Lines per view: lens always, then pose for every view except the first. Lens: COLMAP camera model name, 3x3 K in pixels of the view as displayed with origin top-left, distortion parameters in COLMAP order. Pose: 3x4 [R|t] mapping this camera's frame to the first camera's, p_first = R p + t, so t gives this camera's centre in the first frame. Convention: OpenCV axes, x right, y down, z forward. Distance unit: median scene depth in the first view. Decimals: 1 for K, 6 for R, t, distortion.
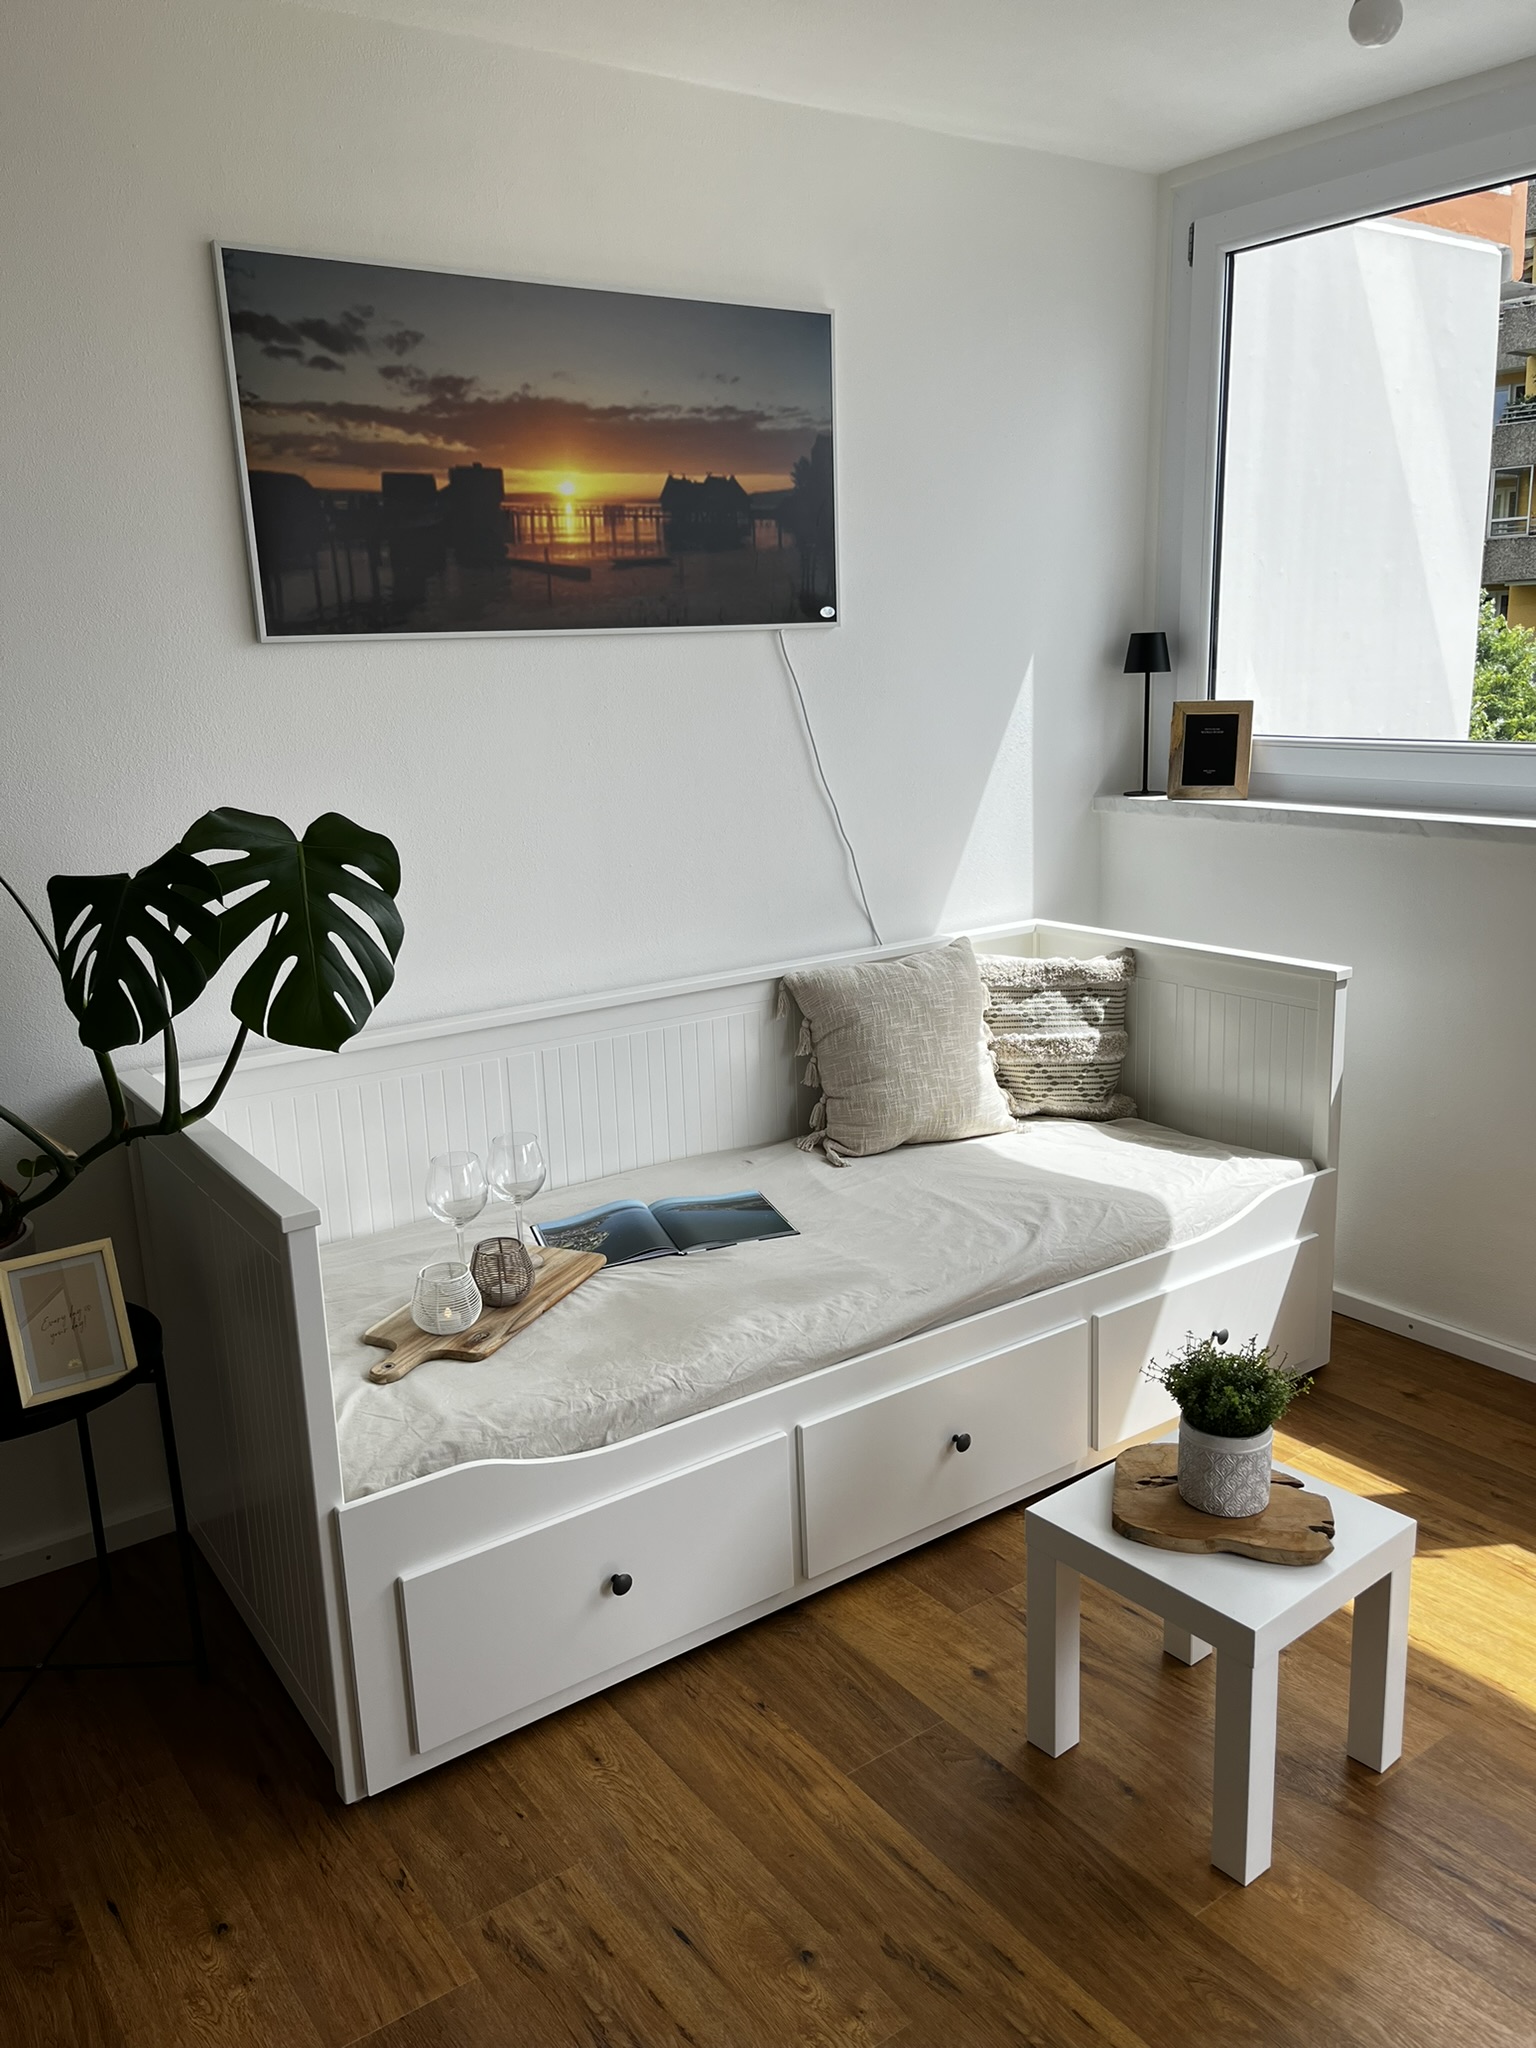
lens RADIAL K [[1575.4, 0, 768.0], [0, 1575.4, 1024.0], [0, 0, 1]] dist [0.068116, -0.097389]
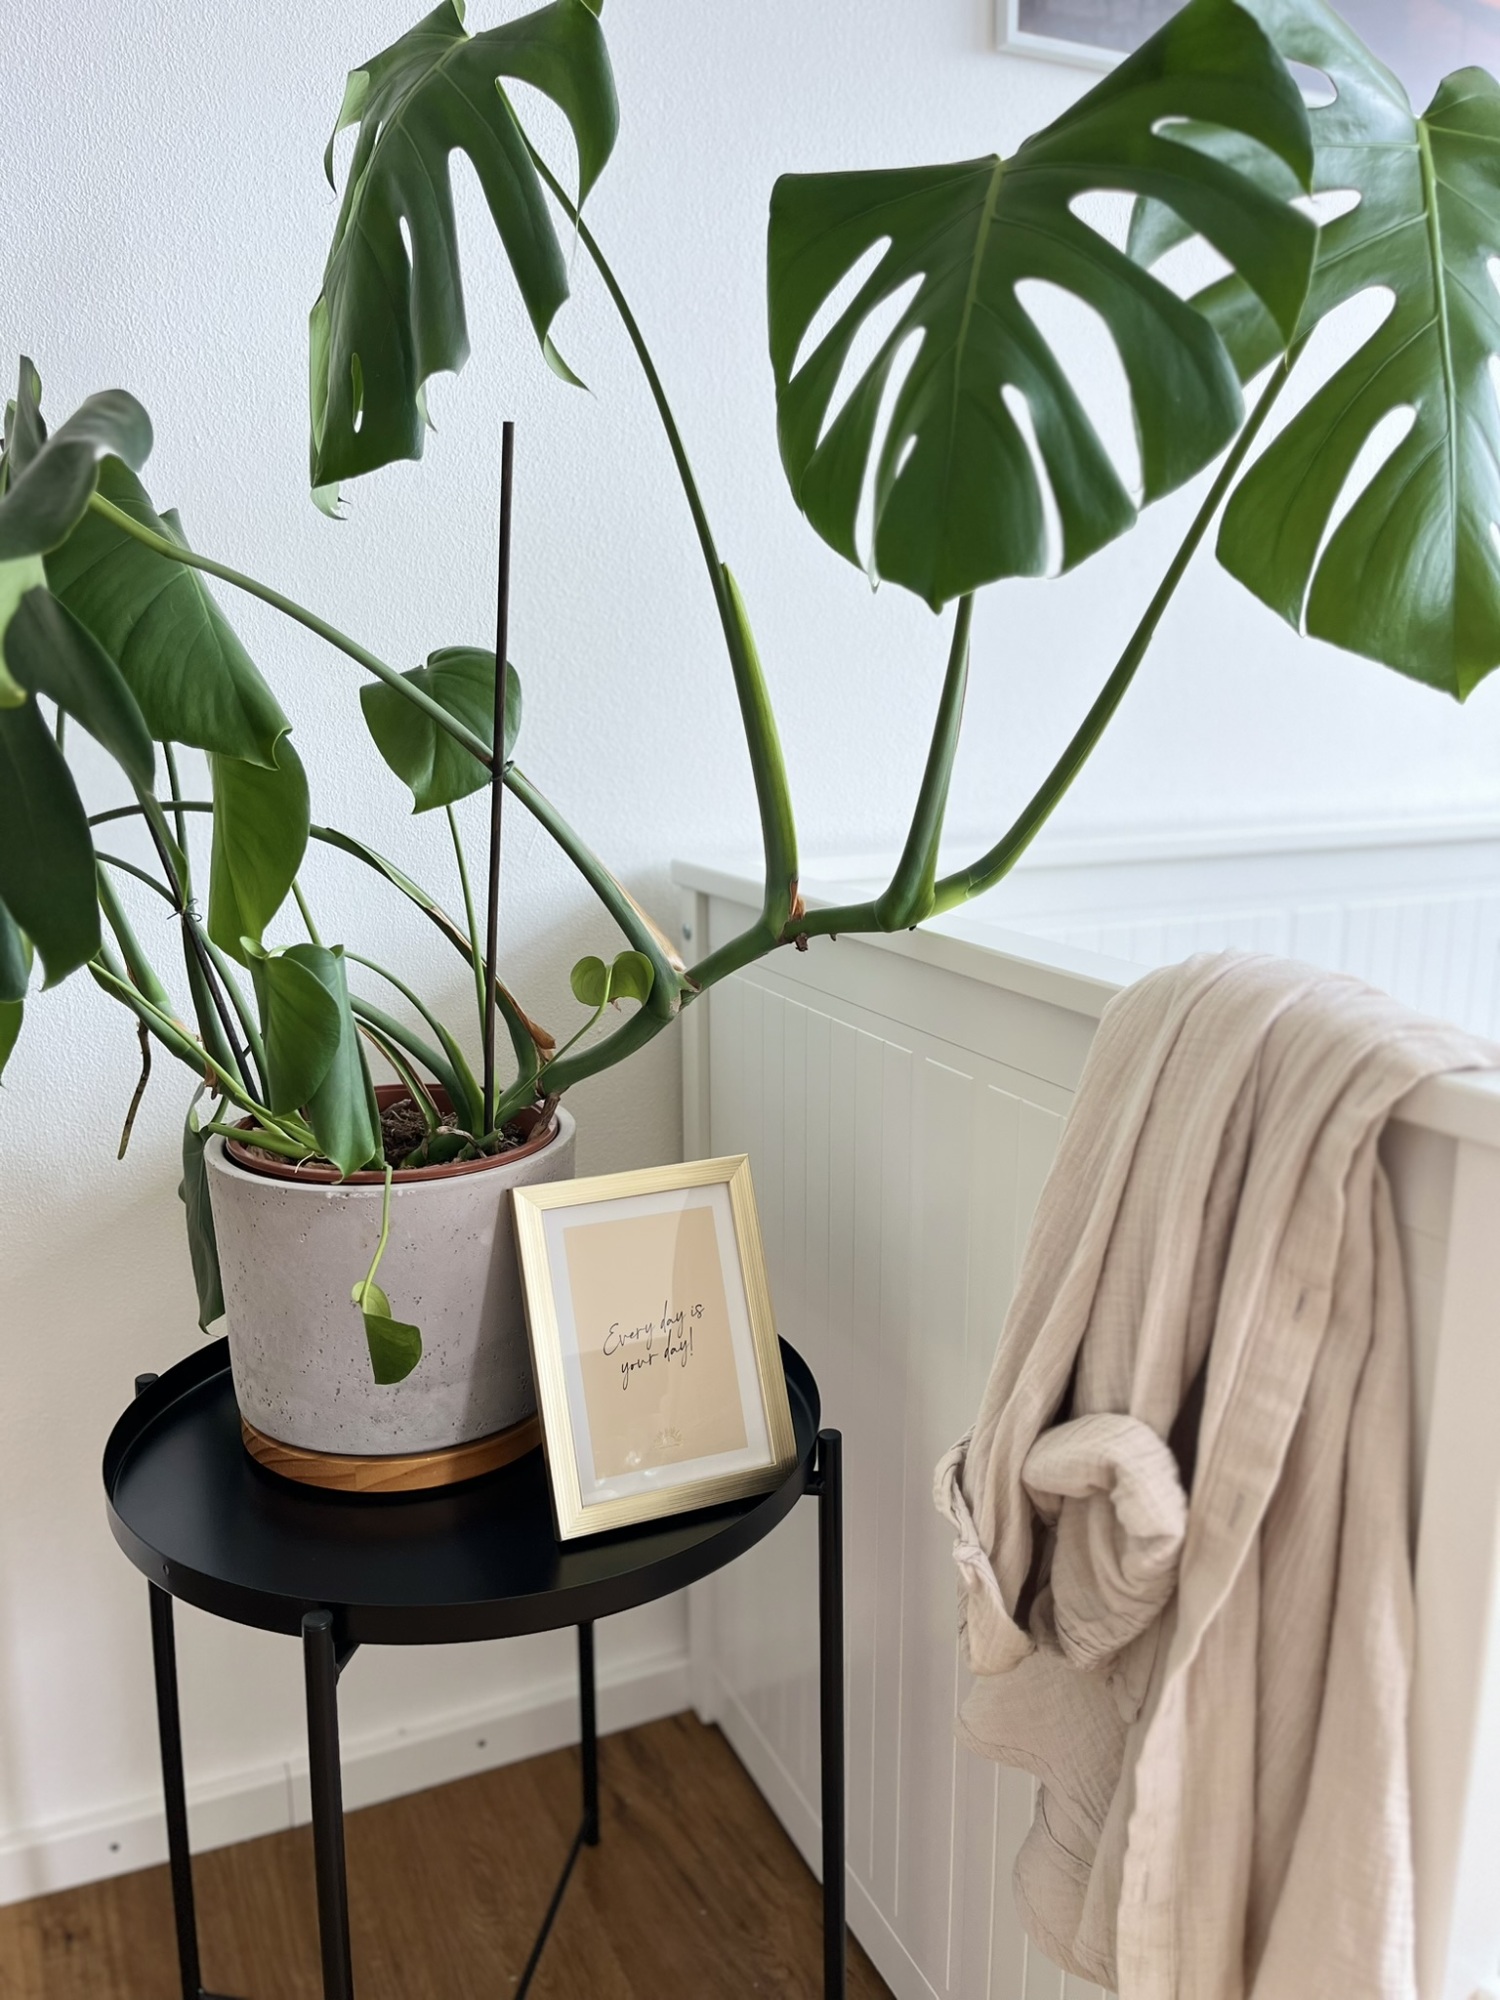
lens RADIAL K [[1538.5, 0, 750.0], [0, 1538.5, 1000.0], [0, 0, 1]] dist [0.068116, -0.097389]
pose [[0.983907, 0.067677, -0.165369, -0.380870], [-0.070969, 0.997379, -0.014068, 0.107353], [0.163984, 0.025578, 0.986131, 0.636424]]
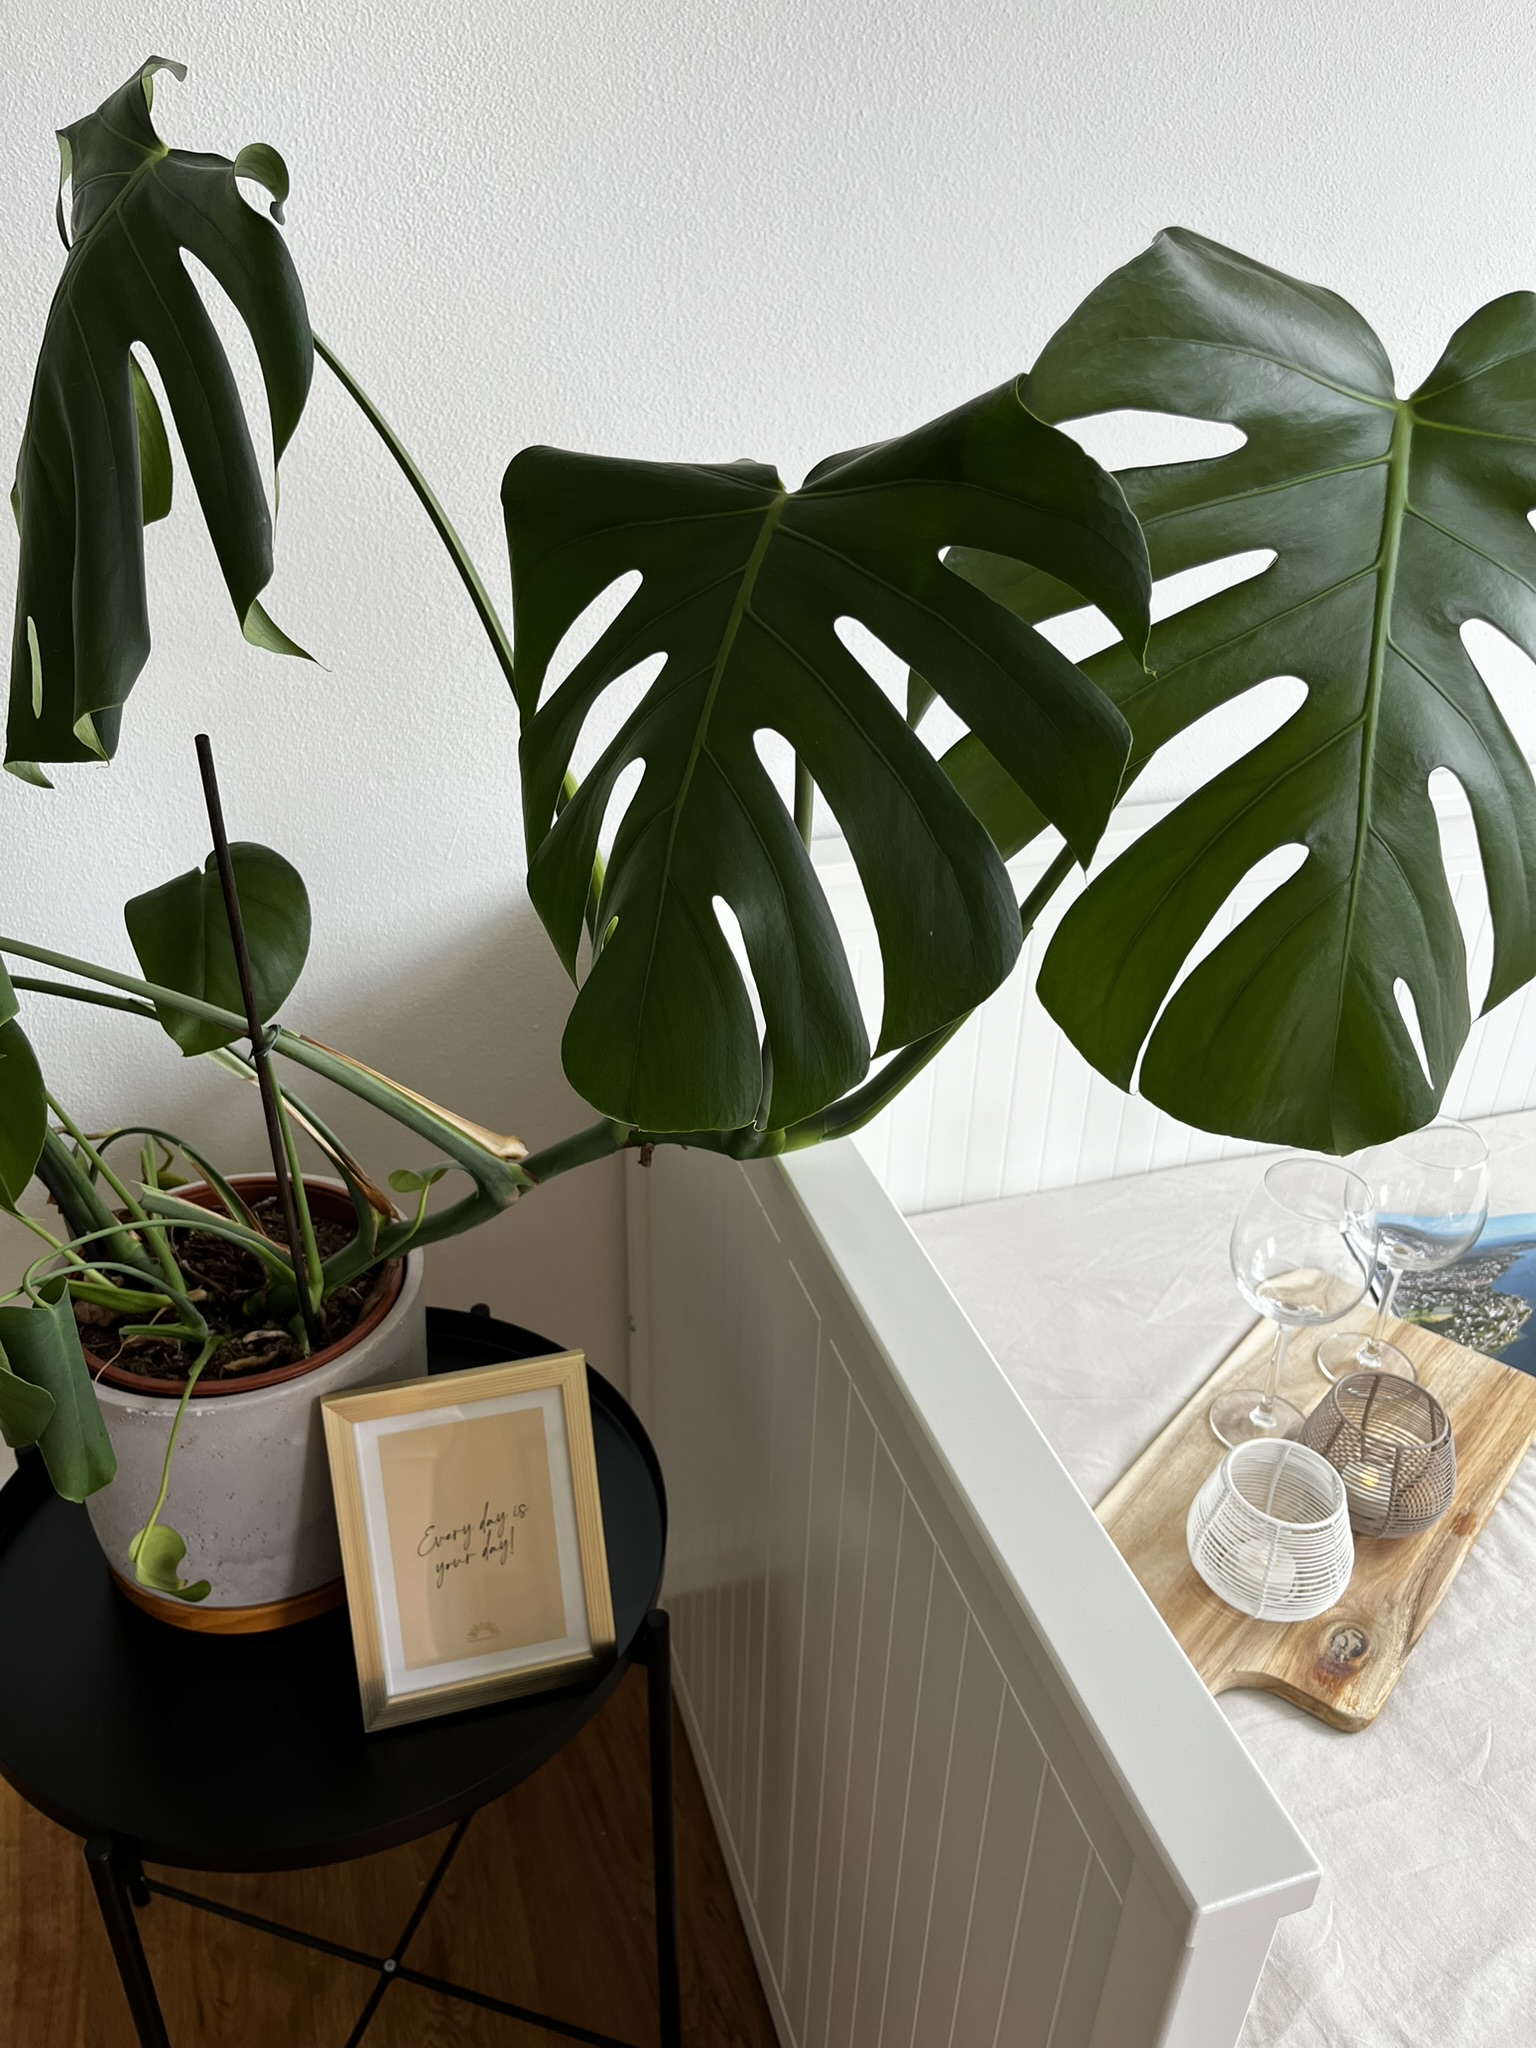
lens RADIAL K [[1582.8, 0, 757.6], [0, 1582.8, 1036.3], [0, 0, 1]] dist [0.012938, -0.004959]
pose [[0.953019, 0.195820, -0.231104, -0.320580], [-0.122417, 0.946851, 0.297467, -0.082118], [0.277071, -0.255201, 0.926339, 0.716444]]
